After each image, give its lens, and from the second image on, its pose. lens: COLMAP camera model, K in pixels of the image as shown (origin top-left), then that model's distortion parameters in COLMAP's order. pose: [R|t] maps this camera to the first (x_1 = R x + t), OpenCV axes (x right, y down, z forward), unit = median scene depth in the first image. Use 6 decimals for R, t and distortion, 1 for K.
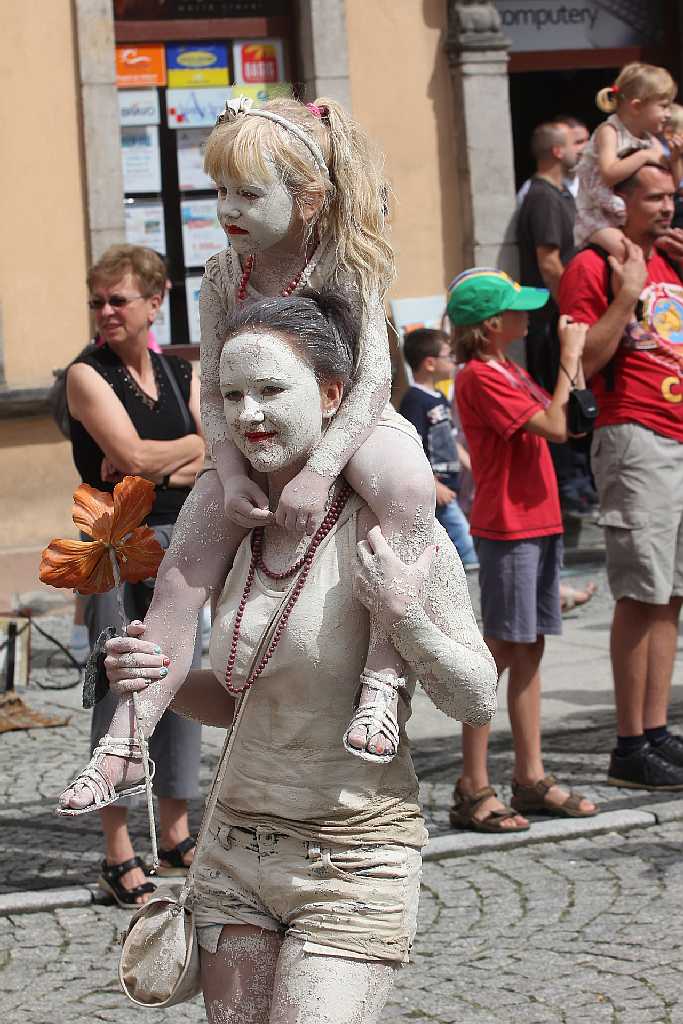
lens RADIAL K [[4068.1, 0, 341.5], [0, 4068.1, 512.0], [0, 0, 1]] dist [-0.094991, -2.401680]
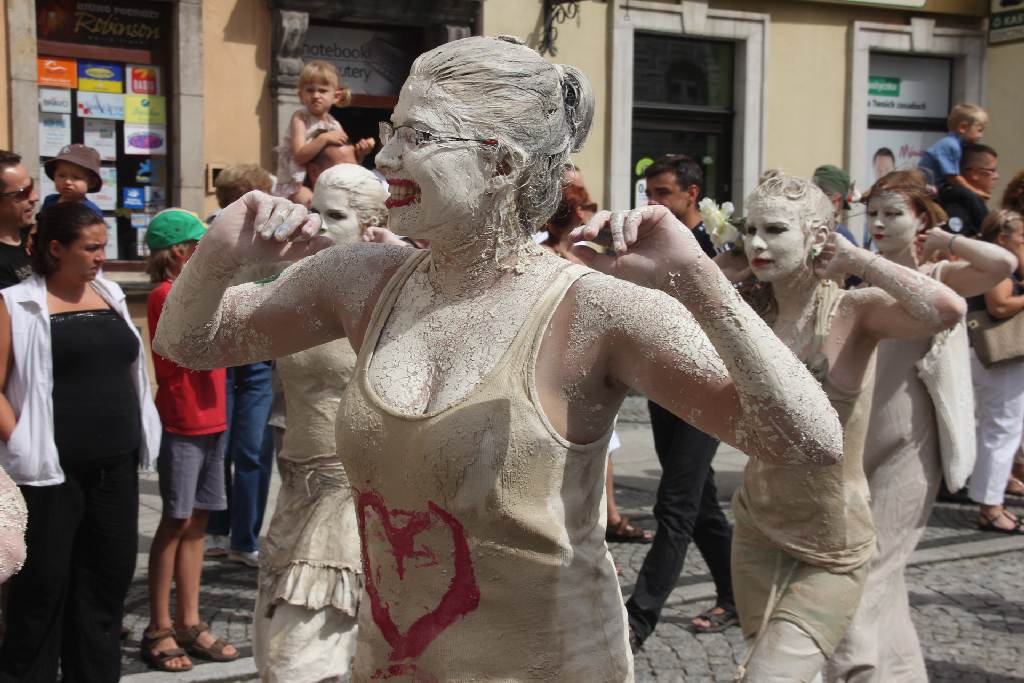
lens RADIAL K [[1654.6, 0, 512.0], [0, 1654.6, 341.5], [0, 0, 1]] dist [0.257664, 0.134638]
pose [[0.991897, 0.071660, 0.104905, 0.058310], [-0.070785, 0.997419, -0.012041, -0.014386], [-0.105497, 0.004518, 0.994409, 0.352870]]
